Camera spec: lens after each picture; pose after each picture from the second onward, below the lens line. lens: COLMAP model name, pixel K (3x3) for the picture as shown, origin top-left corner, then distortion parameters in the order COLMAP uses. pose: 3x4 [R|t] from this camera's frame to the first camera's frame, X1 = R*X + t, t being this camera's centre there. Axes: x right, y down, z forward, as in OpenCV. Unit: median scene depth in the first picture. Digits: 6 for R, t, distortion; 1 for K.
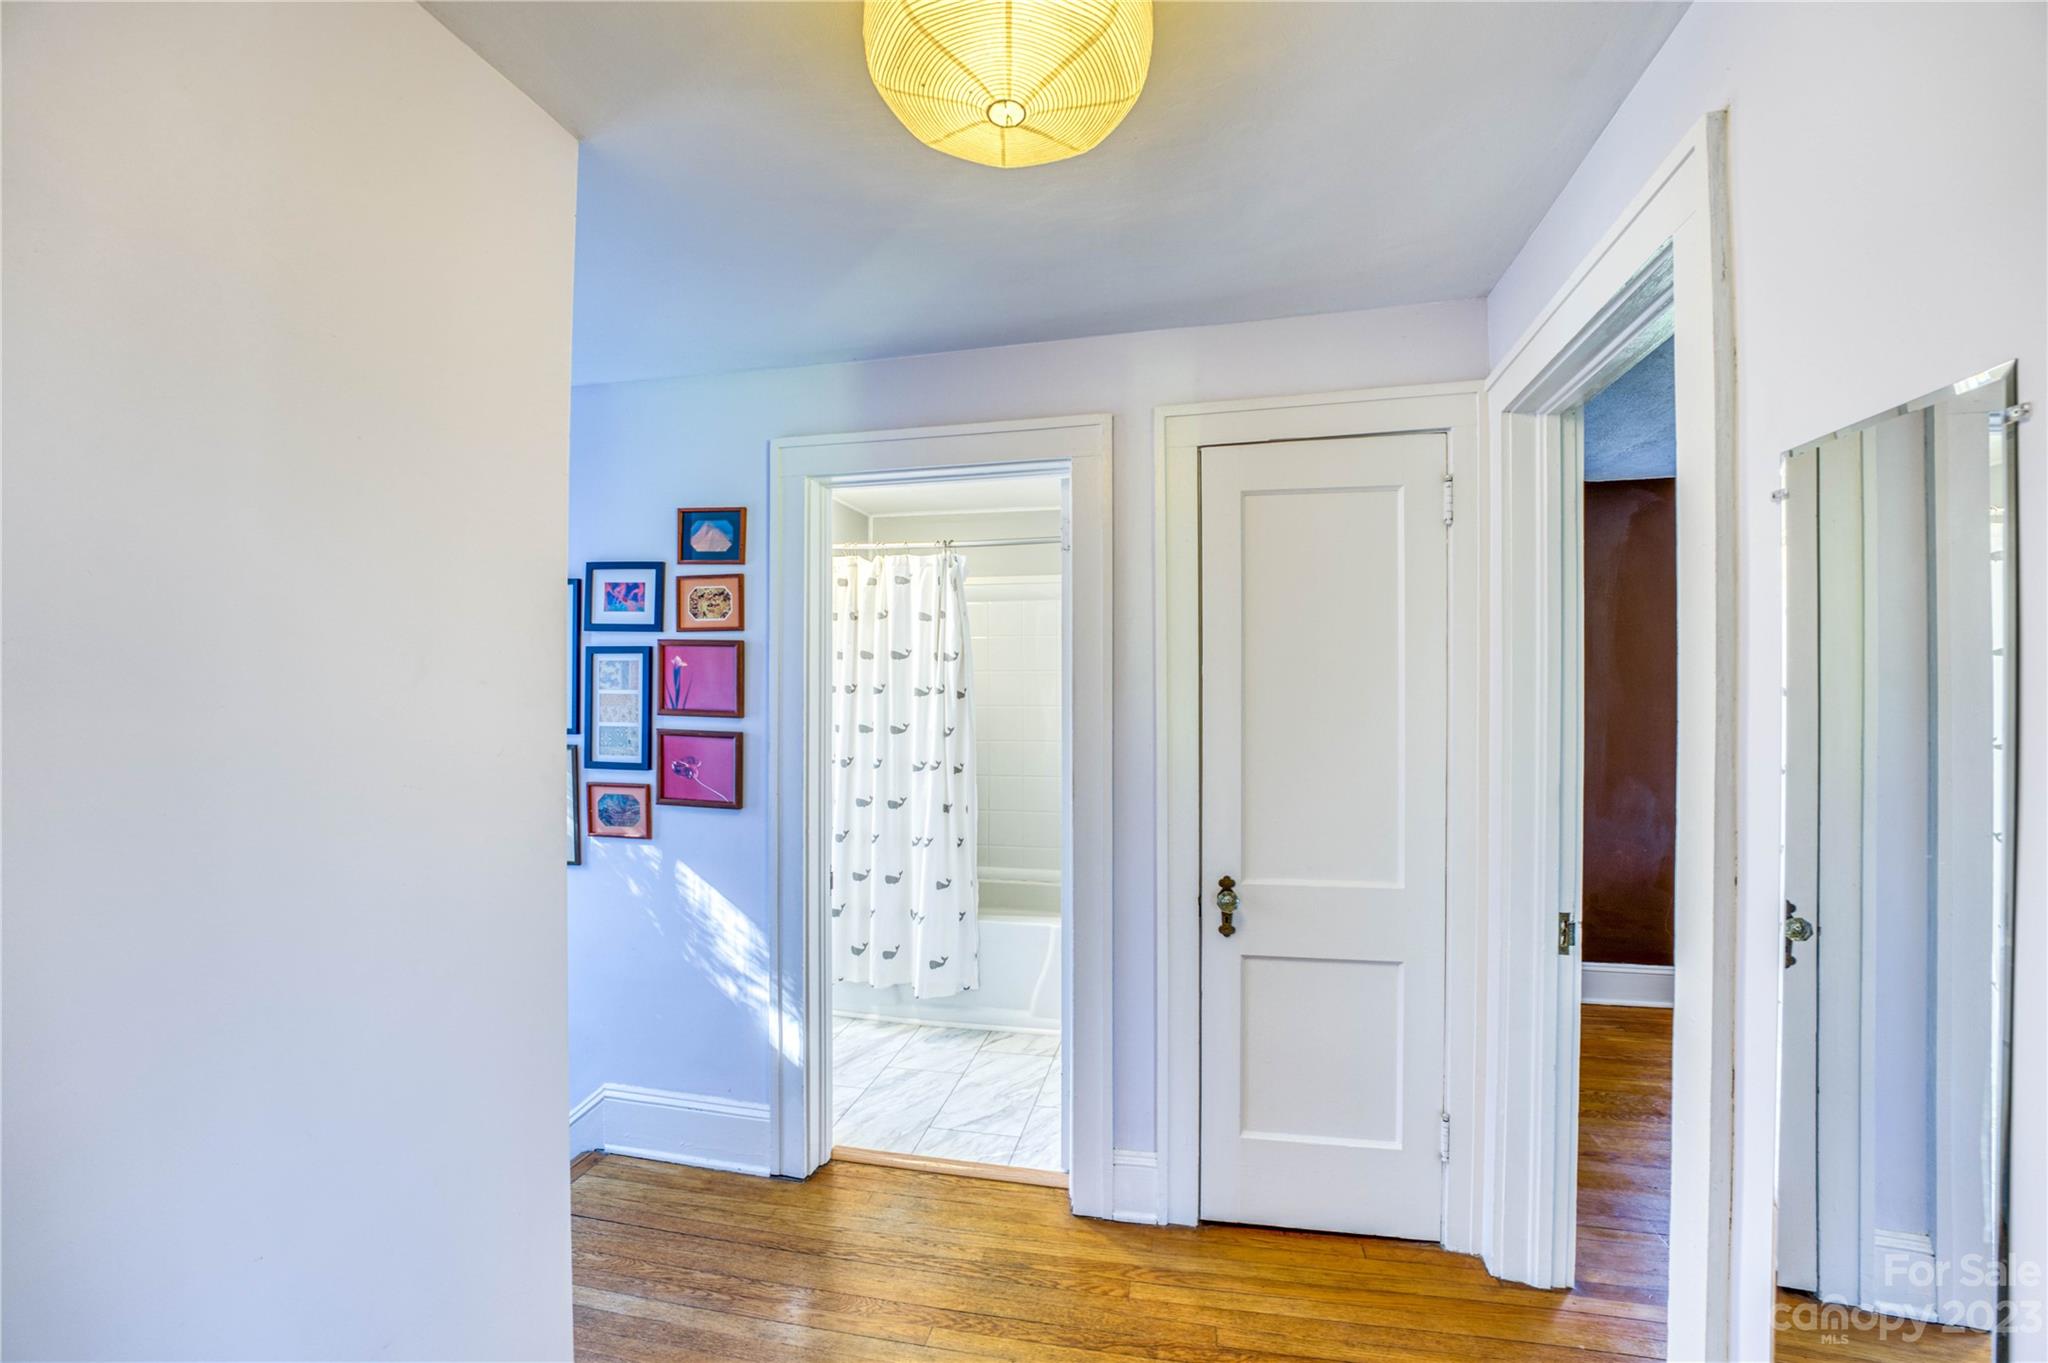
lens RADIAL K [[838.8, 0, 1034.1], [0, 838.8, 681.8], [0, 0, 1]] dist [-0.023570, 0.001211]
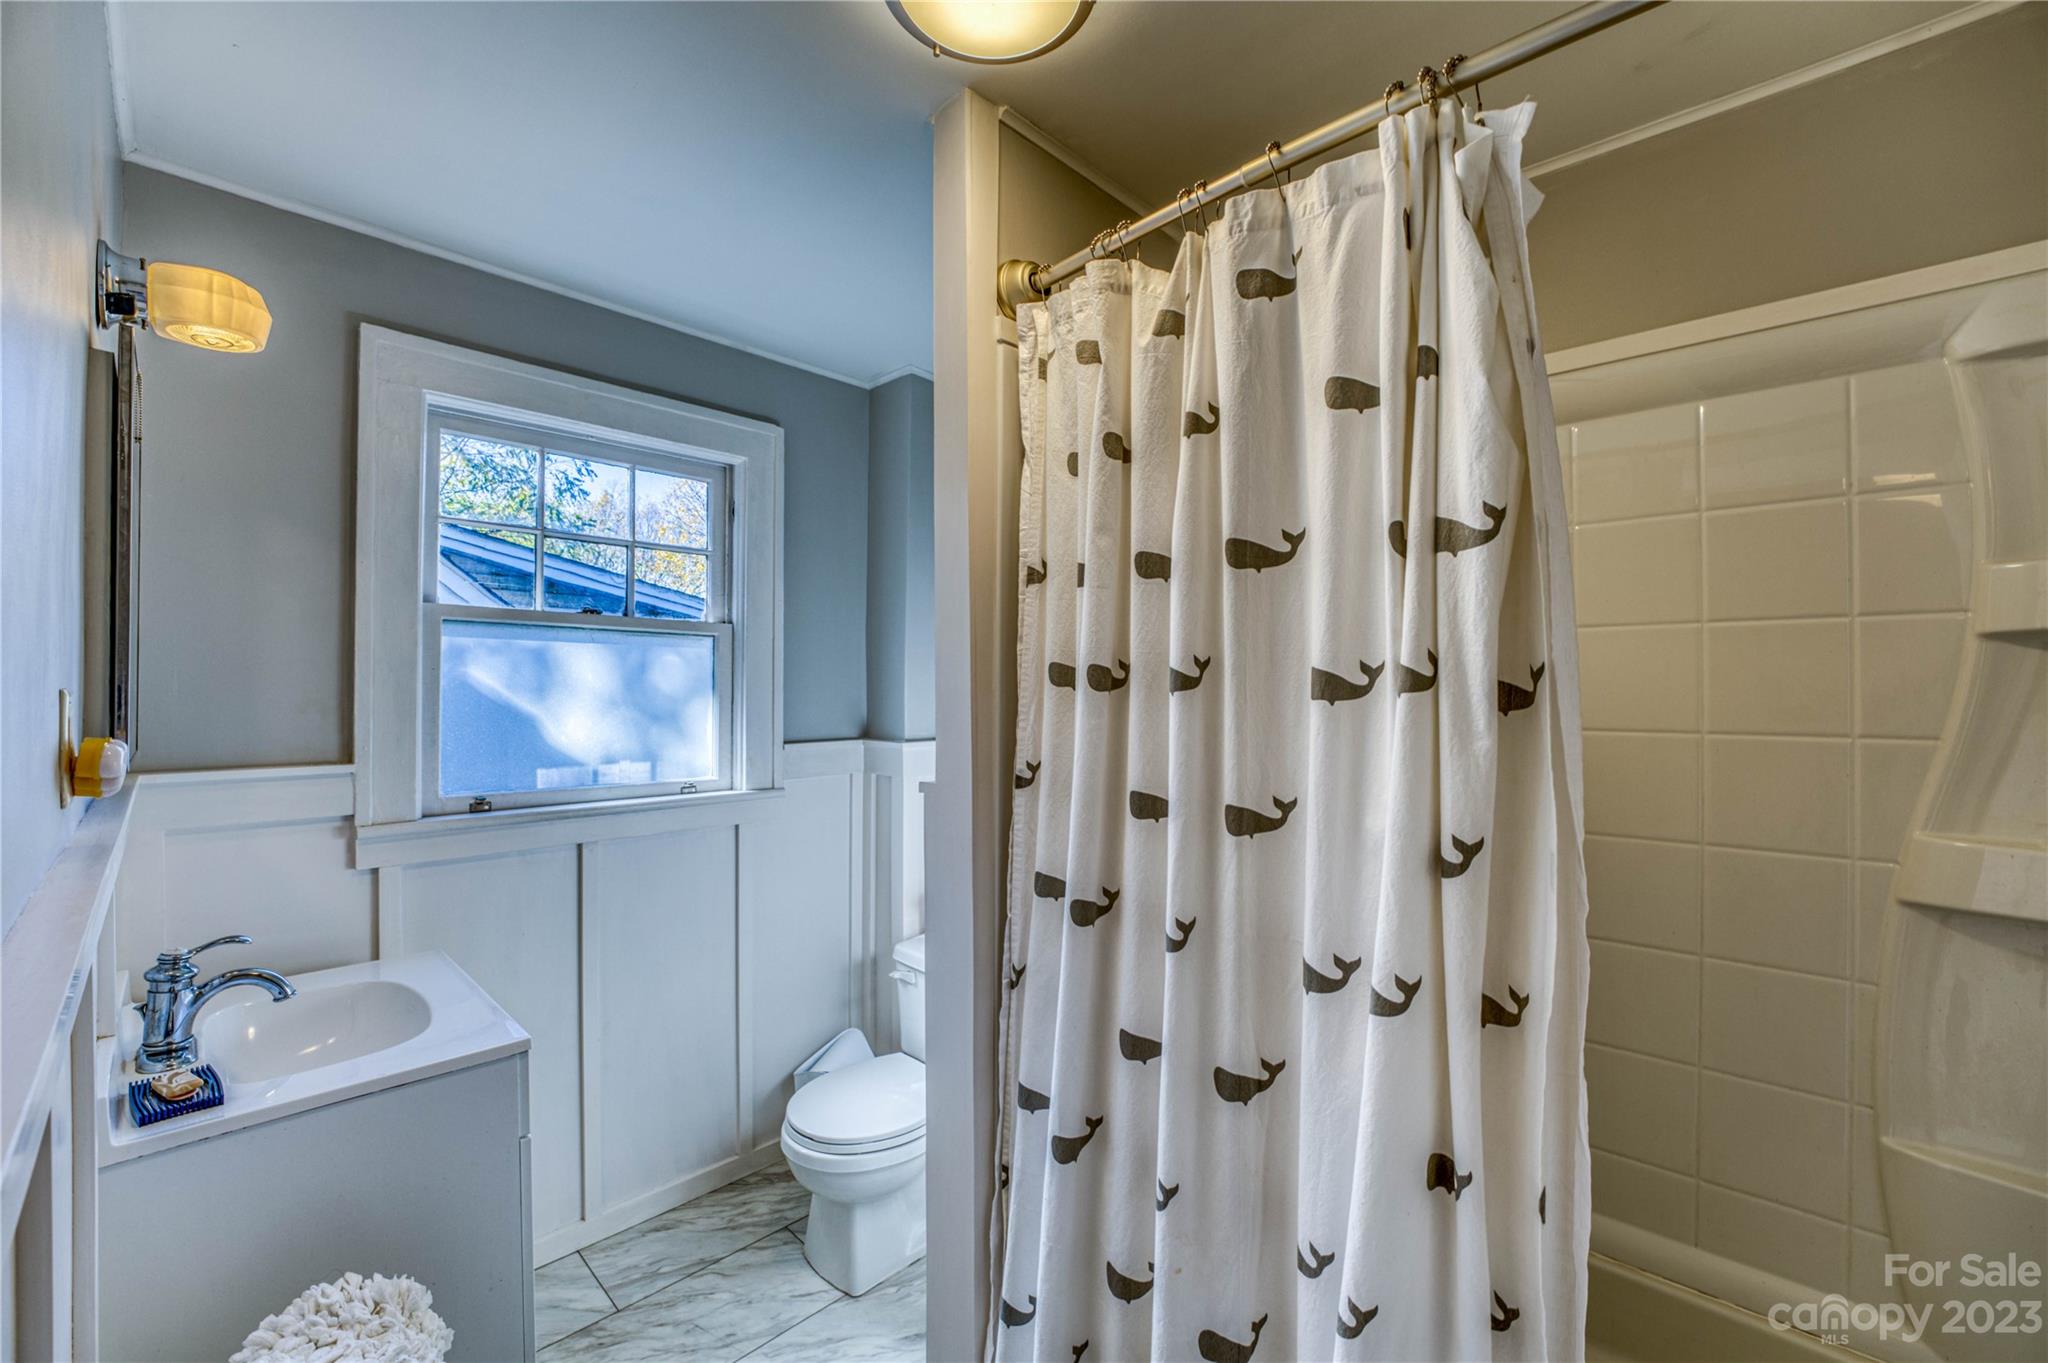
lens RADIAL K [[838.8, 0, 1024.1], [0, 838.8, 685.5], [0, 0, 1]] dist [-0.023570, 0.001211]
pose [[0.853644, -0.001865, -0.520853, -0.082199], [0.001172, 0.999998, -0.001659, 0.012420], [0.520855, 0.000806, 0.853645, 0.723024]]
